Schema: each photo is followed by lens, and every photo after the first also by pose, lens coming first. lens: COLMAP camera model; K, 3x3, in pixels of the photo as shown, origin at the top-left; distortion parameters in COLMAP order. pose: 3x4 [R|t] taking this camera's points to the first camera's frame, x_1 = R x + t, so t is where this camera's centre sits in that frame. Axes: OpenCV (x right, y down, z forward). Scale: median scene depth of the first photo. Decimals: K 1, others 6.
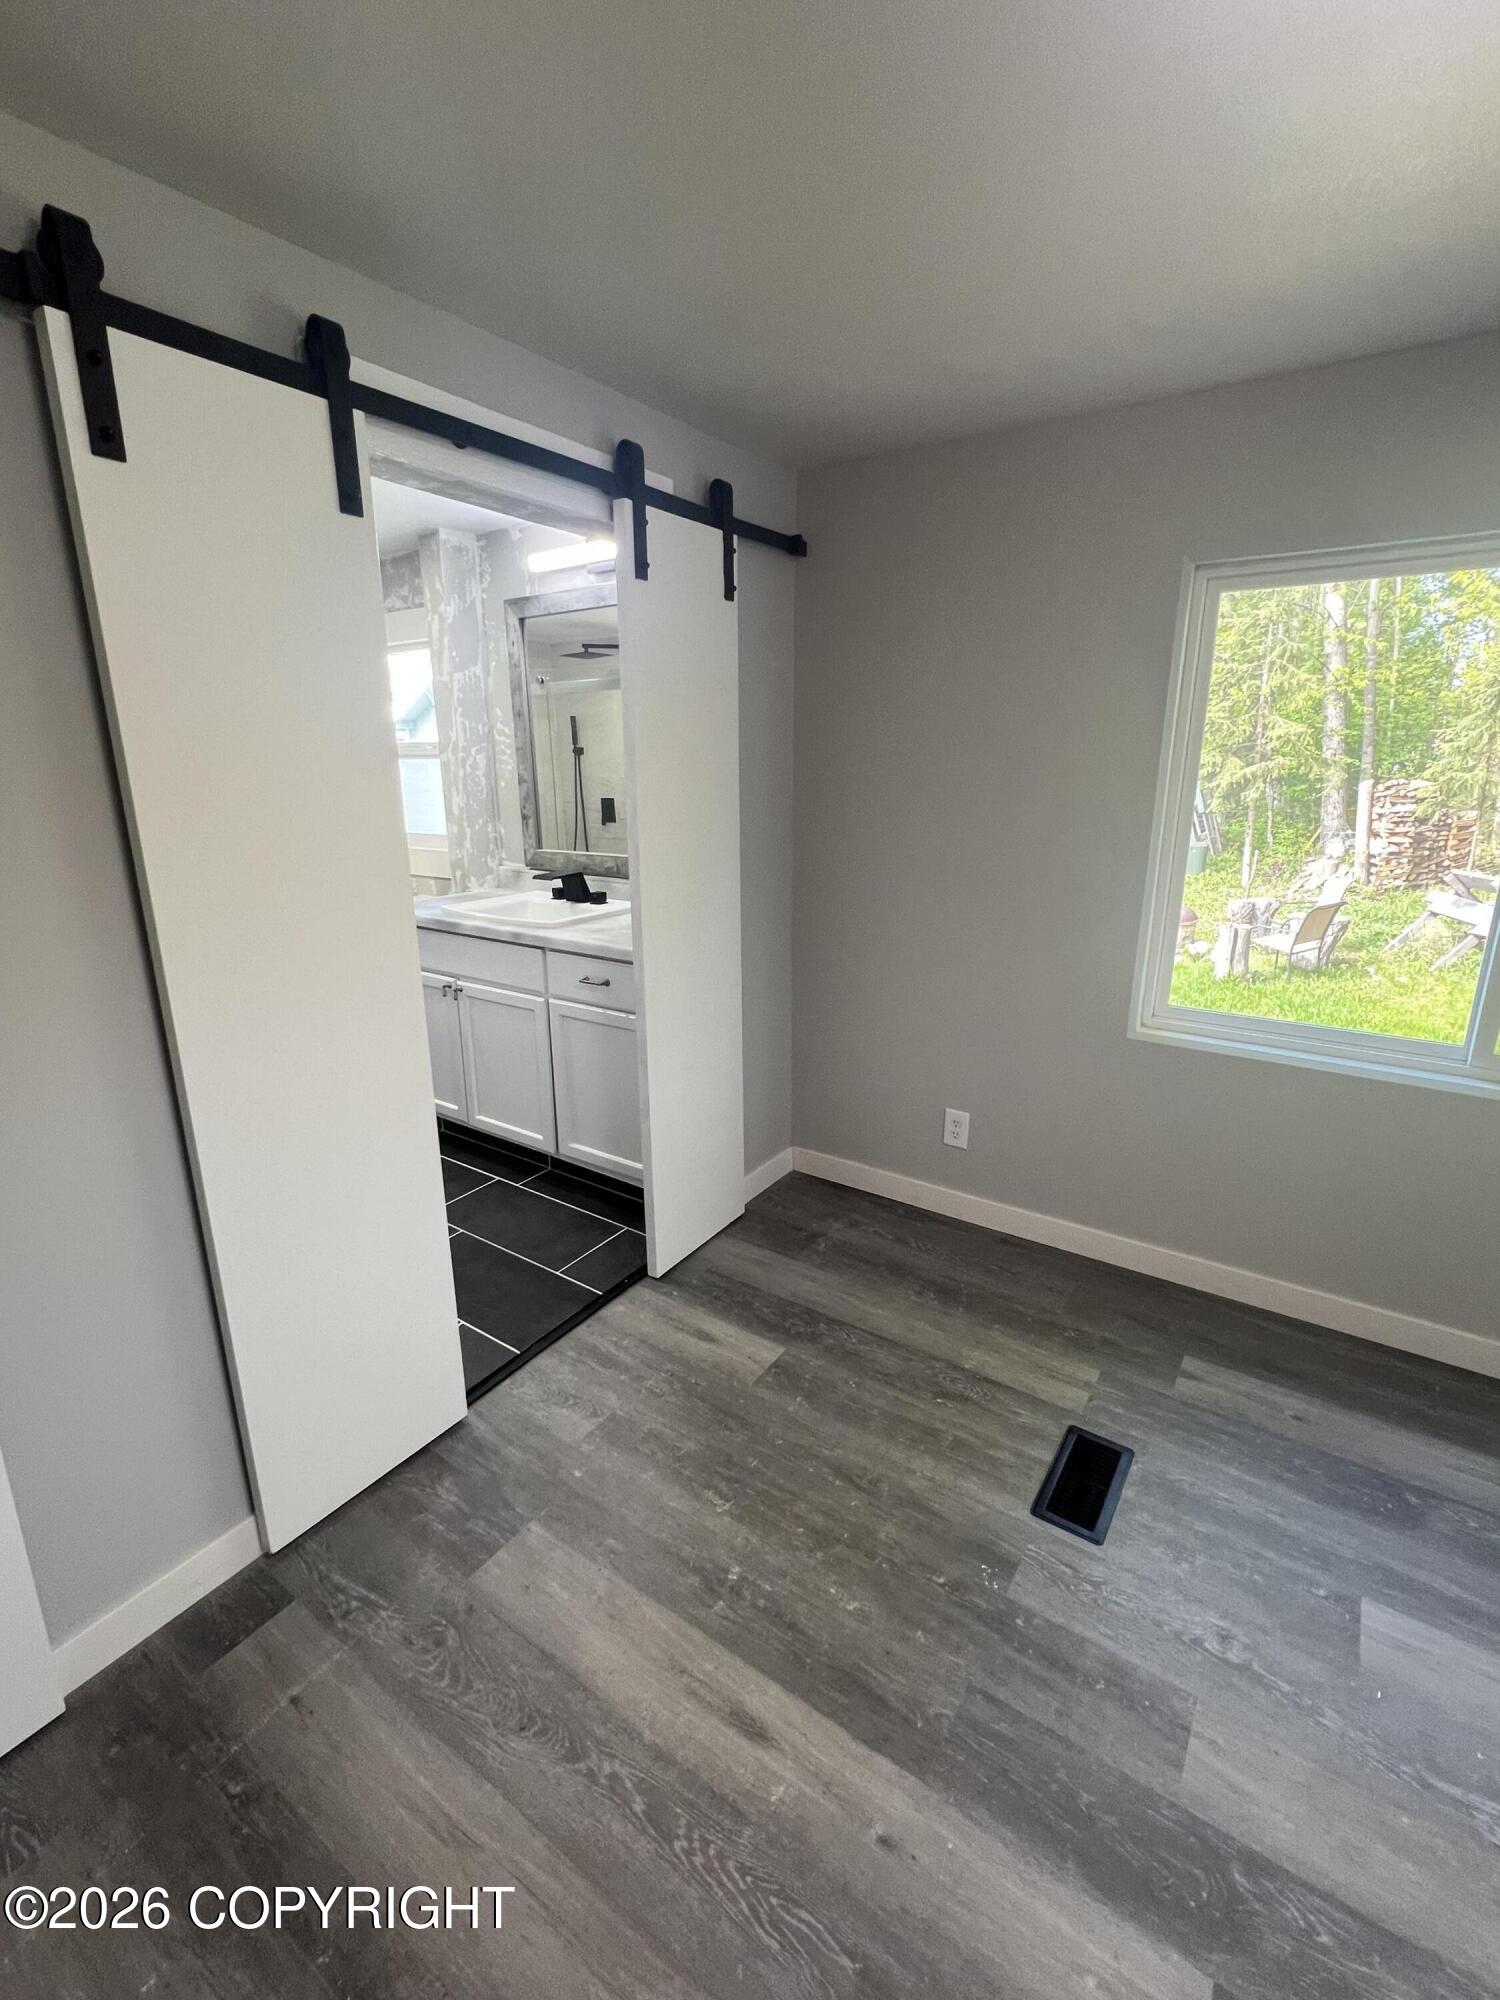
lens RADIAL K [[885.0, 0, 747.1], [0, 885.0, 997.1], [0, 0, 1]] dist [-0.001960, 0.000366]
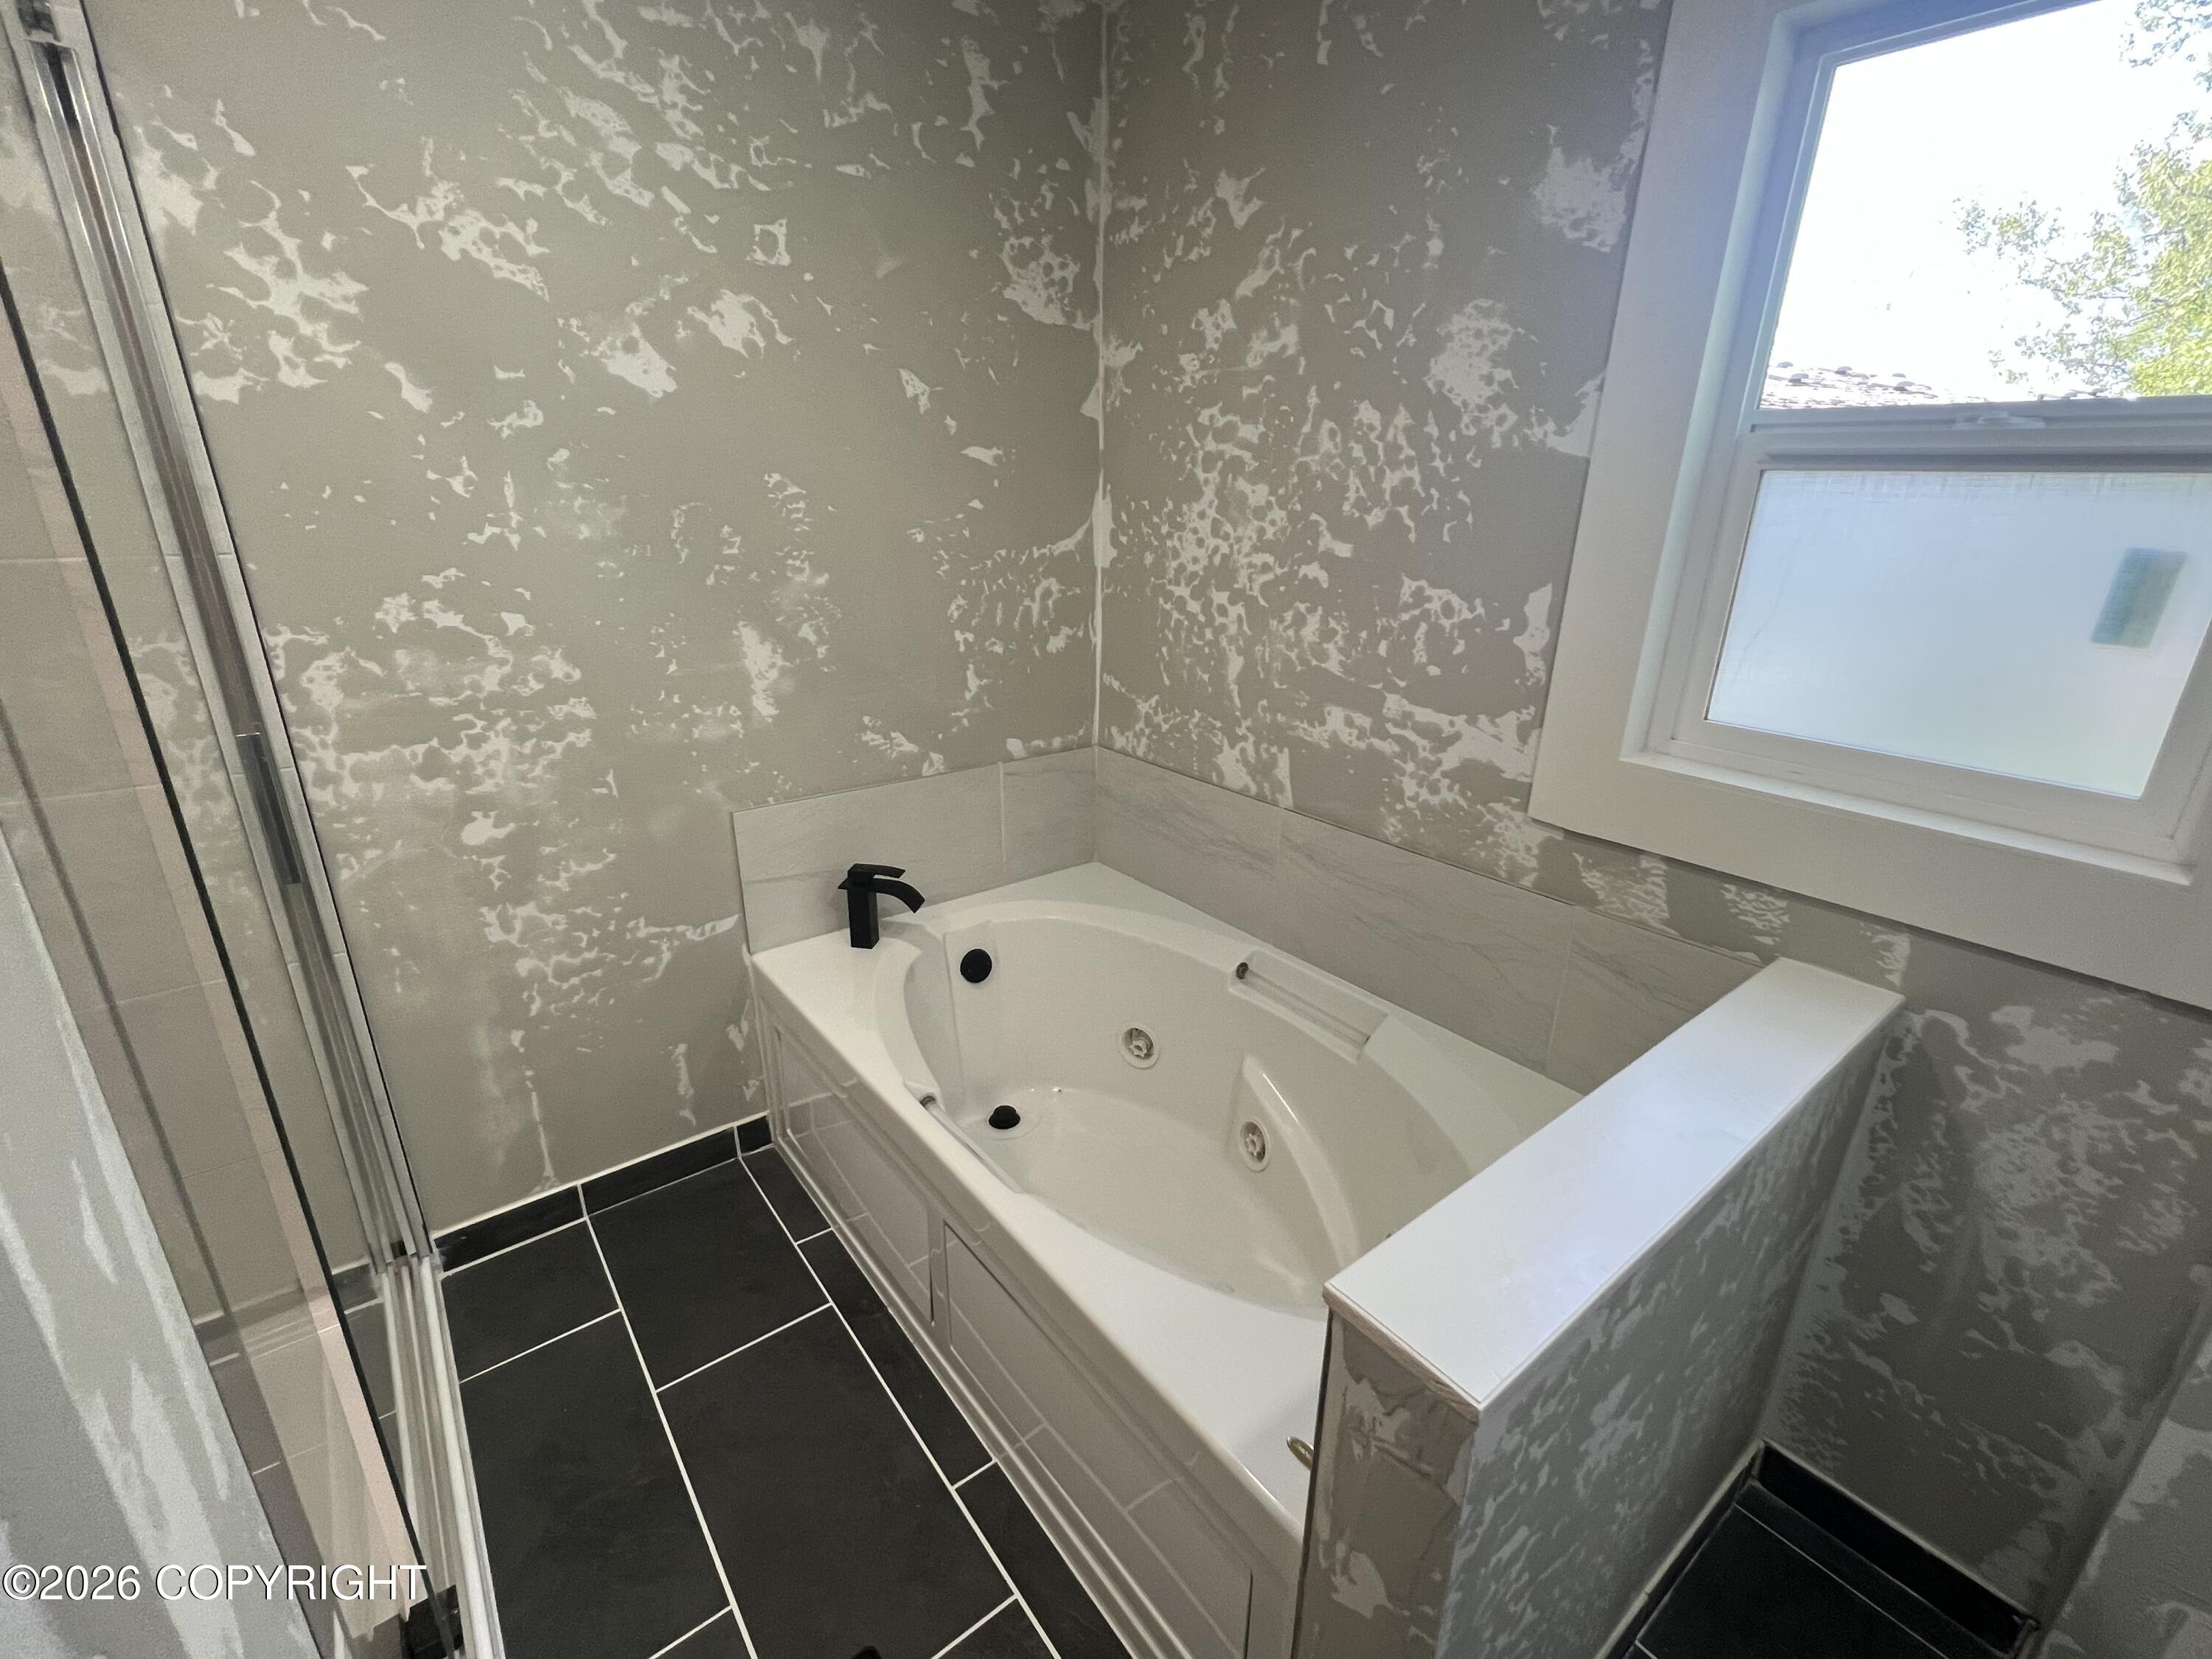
lens RADIAL K [[978.8, 0, 1099.9], [0, 978.8, 831.5], [0, 0, 1]] dist [-0.001960, 0.000366]
pose [[0.951048, 0.127866, -0.281351, -0.584555], [-0.104919, 0.989911, 0.095228, -0.191551], [0.290689, -0.061048, 0.954868, 0.748085]]
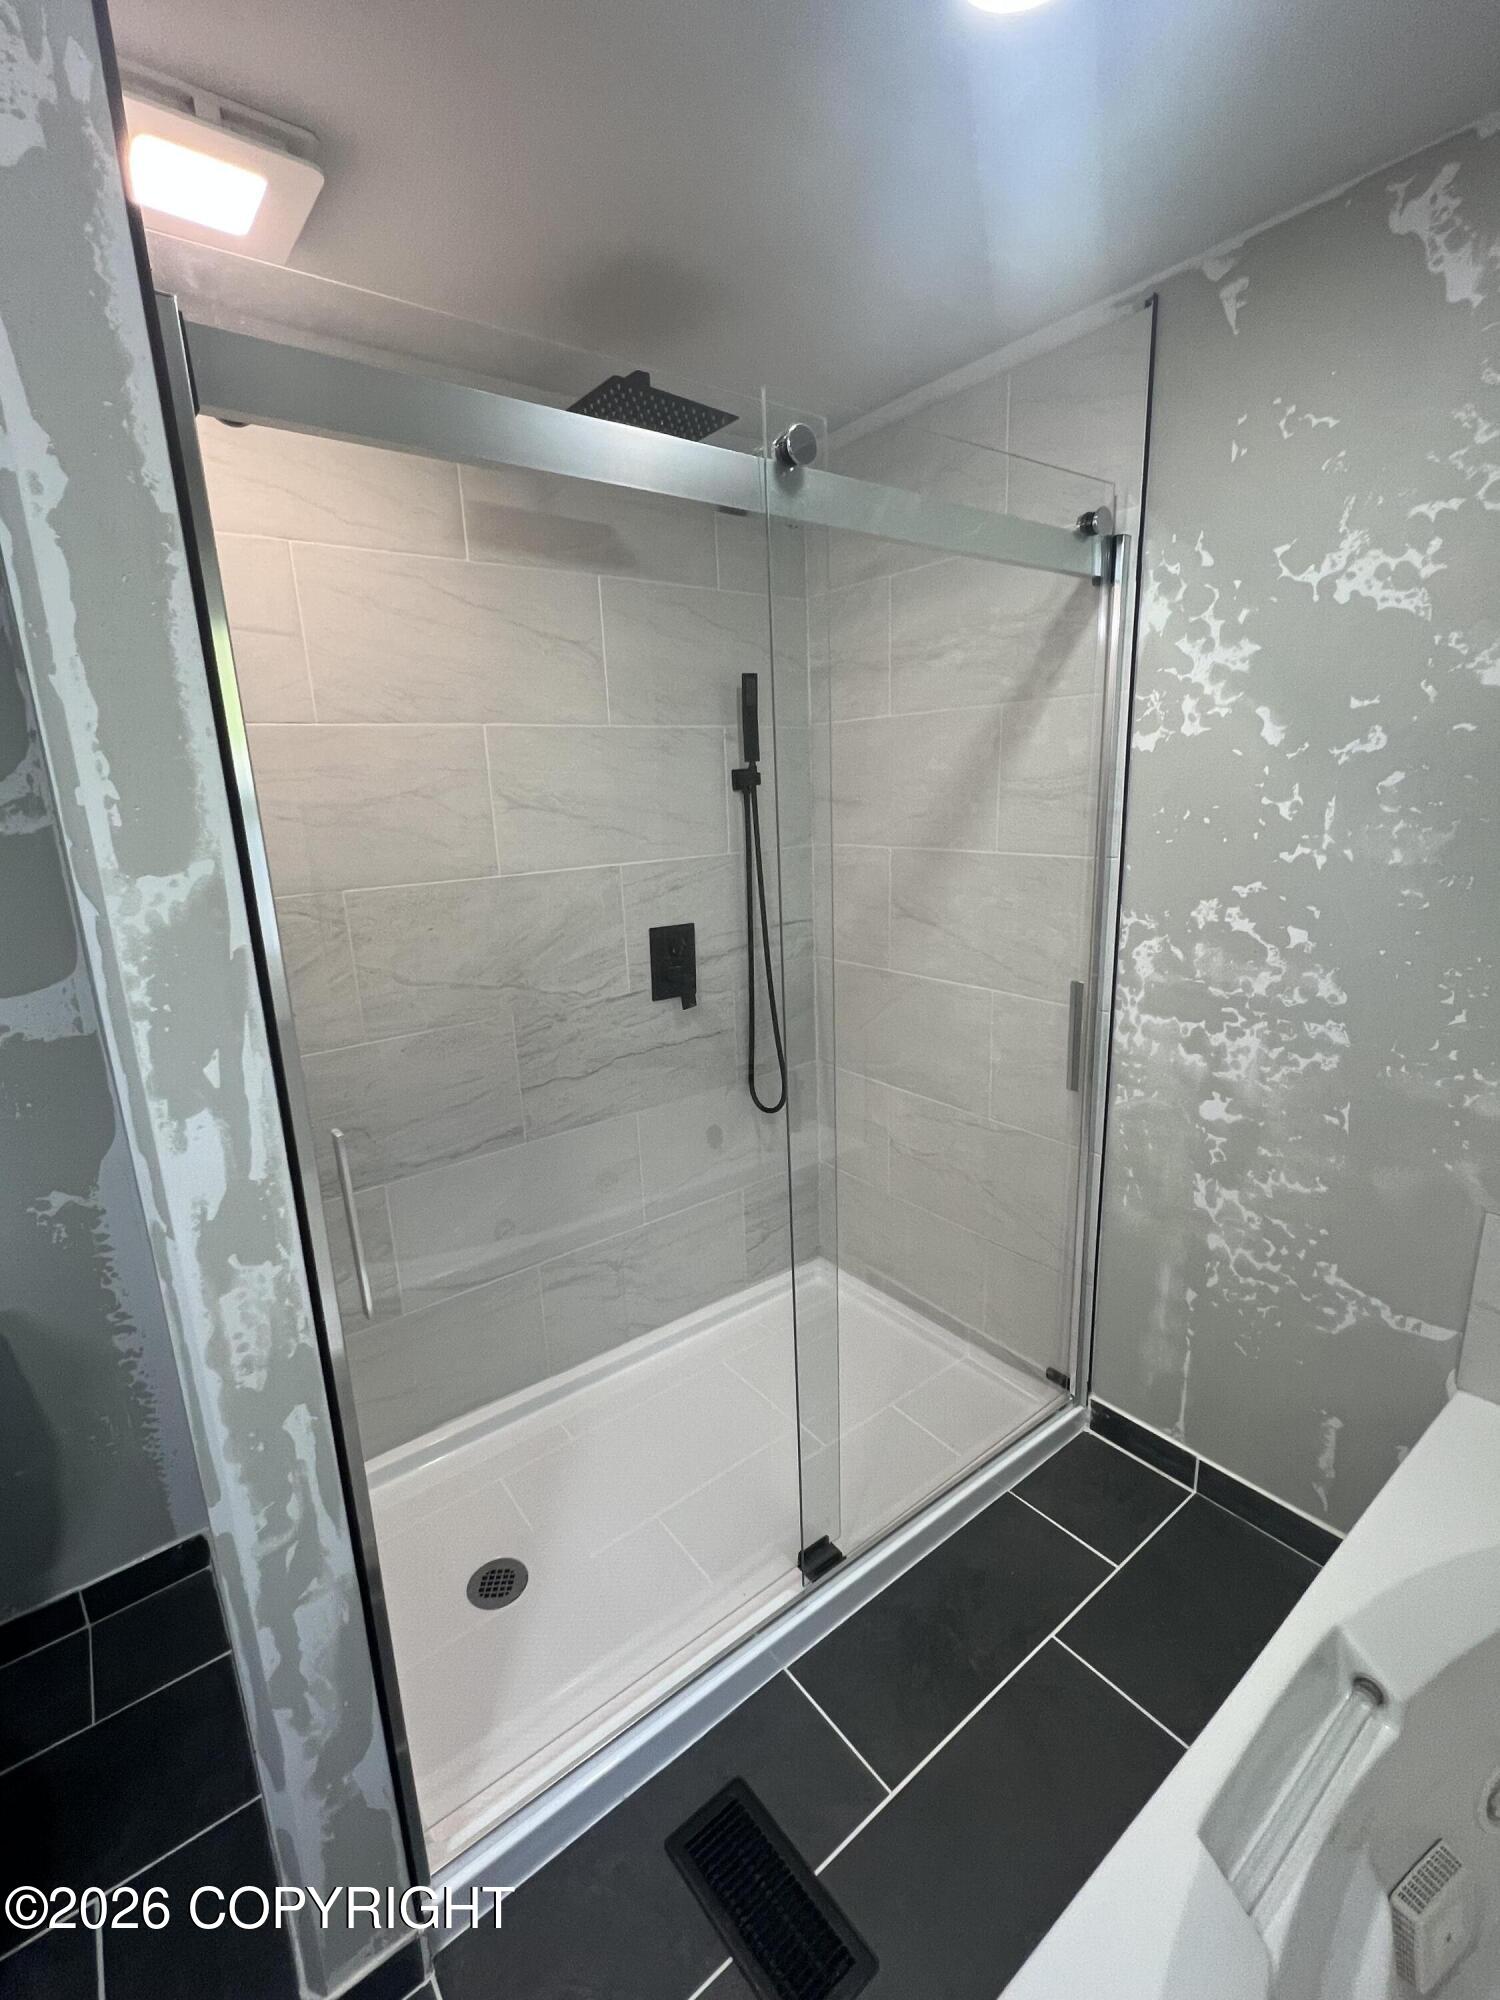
lens RADIAL K [[885.0, 0, 749.1], [0, 885.0, 1001.3], [0, 0, 1]] dist [-0.001960, 0.000366]
pose [[-0.305701, 0.250476, -0.918591, -0.505569], [-0.213519, 0.922170, 0.322510, -0.268095], [0.927877, 0.294729, -0.228426, 0.970455]]
